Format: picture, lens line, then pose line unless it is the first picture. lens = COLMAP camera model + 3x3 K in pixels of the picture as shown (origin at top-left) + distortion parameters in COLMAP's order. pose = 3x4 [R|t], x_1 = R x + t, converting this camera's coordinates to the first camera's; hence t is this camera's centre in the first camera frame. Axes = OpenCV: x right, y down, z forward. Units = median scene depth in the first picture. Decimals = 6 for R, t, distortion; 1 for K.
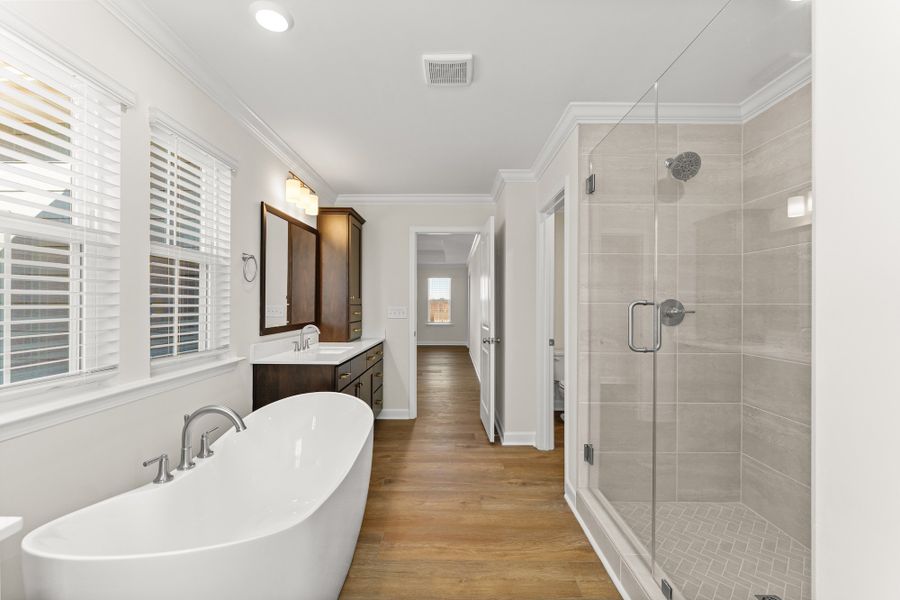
lens RADIAL K [[370.9, 0, 449.3], [0, 370.9, 300.3], [0, 0, 1]] dist [0.007168, -0.000707]
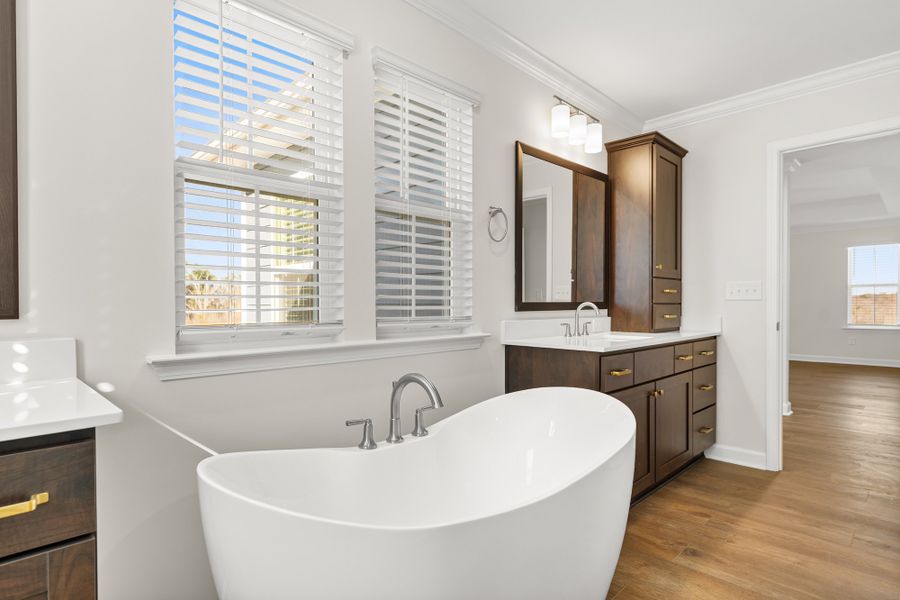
lens RADIAL K [[483.4, 0, 446.3], [0, 483.4, 301.0], [0, 0, 1]] dist [0.001205, 0.001487]
pose [[0.717987, -0.003781, -0.696046, 0.107276], [0.011777, 0.999908, 0.006717, 0.068484], [0.695957, -0.013020, 0.717965, 0.163995]]
